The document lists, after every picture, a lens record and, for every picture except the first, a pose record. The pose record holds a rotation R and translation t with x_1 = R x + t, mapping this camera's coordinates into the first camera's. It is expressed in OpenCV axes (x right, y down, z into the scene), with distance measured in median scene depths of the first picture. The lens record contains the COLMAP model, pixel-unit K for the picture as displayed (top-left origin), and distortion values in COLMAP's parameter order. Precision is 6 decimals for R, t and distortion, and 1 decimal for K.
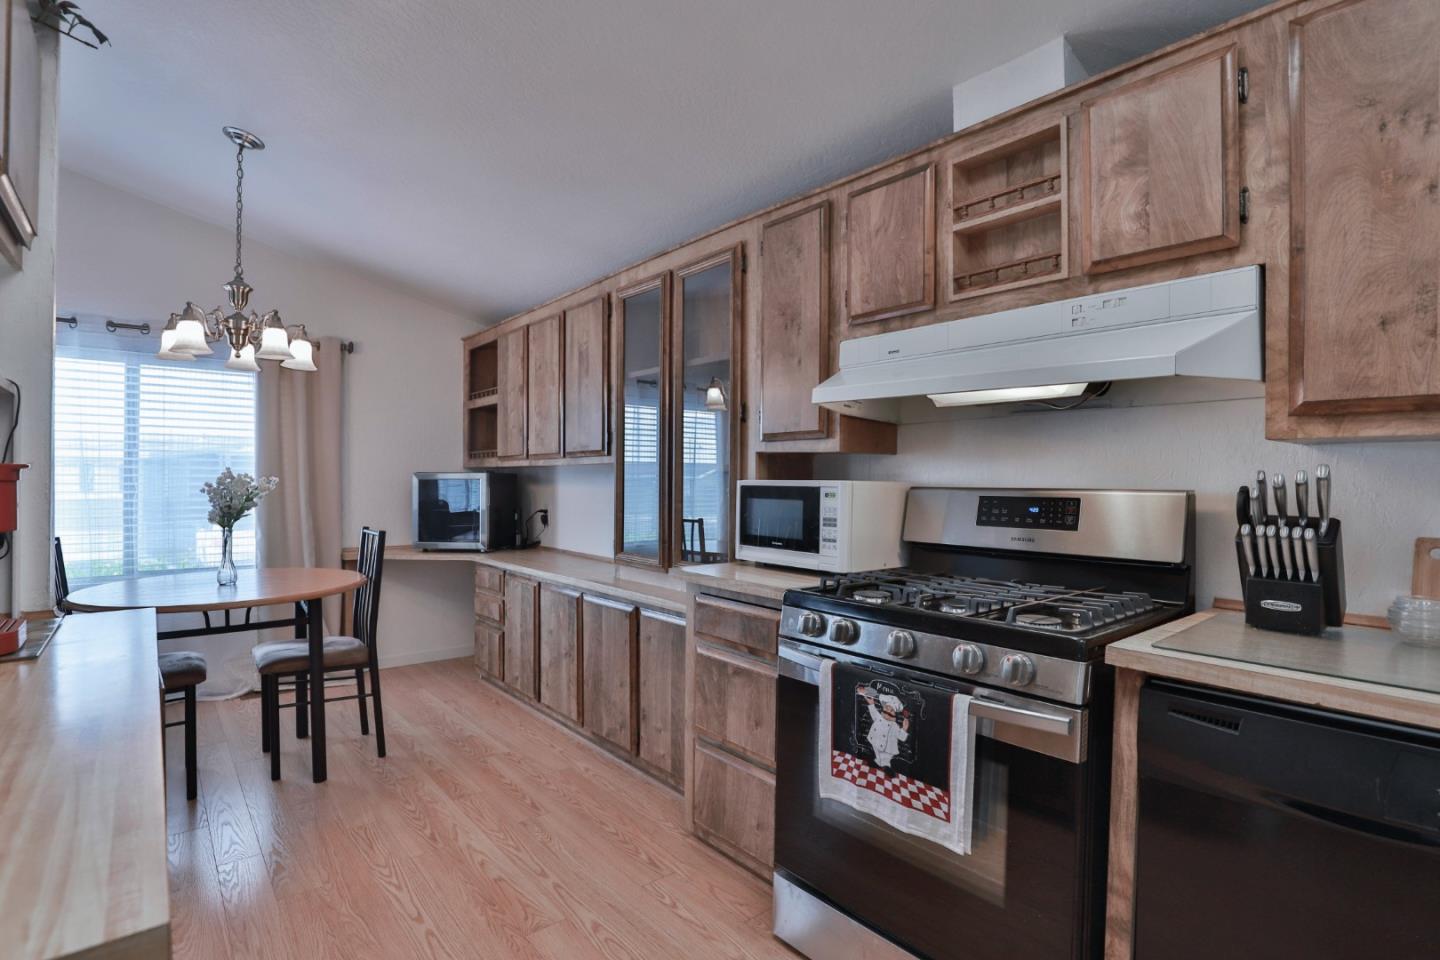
lens RADIAL K [[702.7, 0, 718.1], [0, 702.7, 484.4], [0, 0, 1]] dist [-0.036678, 0.007346]
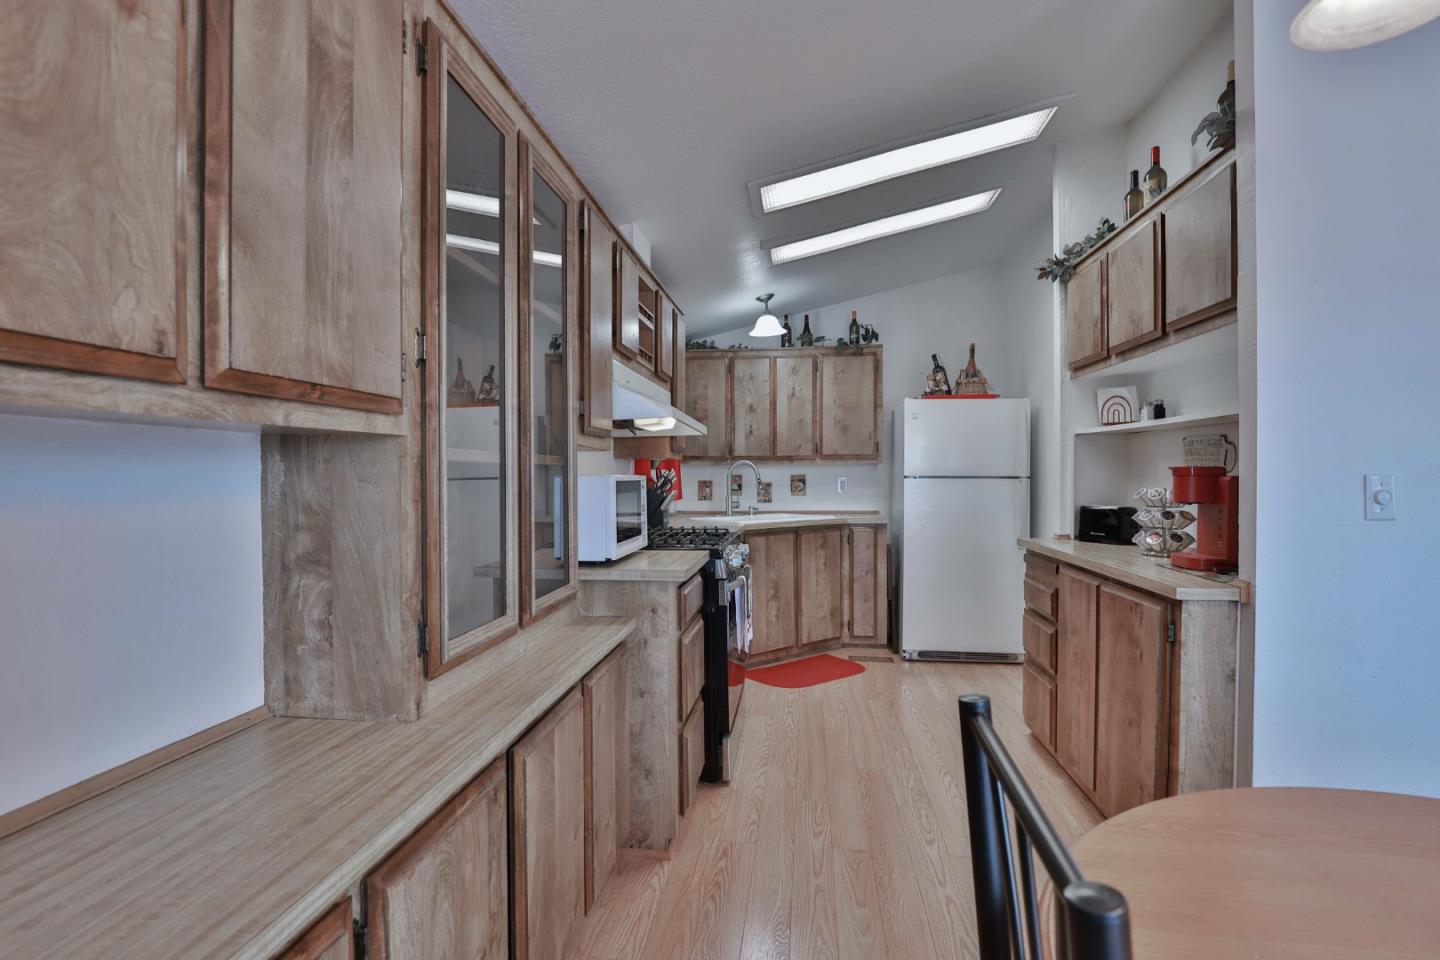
lens RADIAL K [[702.7, 0, 721.6], [0, 702.7, 482.8], [0, 0, 1]] dist [-0.036678, 0.007346]
pose [[-0.687001, -0.013175, 0.726537, -0.901465], [0.003338, 0.999768, 0.021286, -0.018918], [-0.726649, 0.017048, -0.686797, 1.852911]]
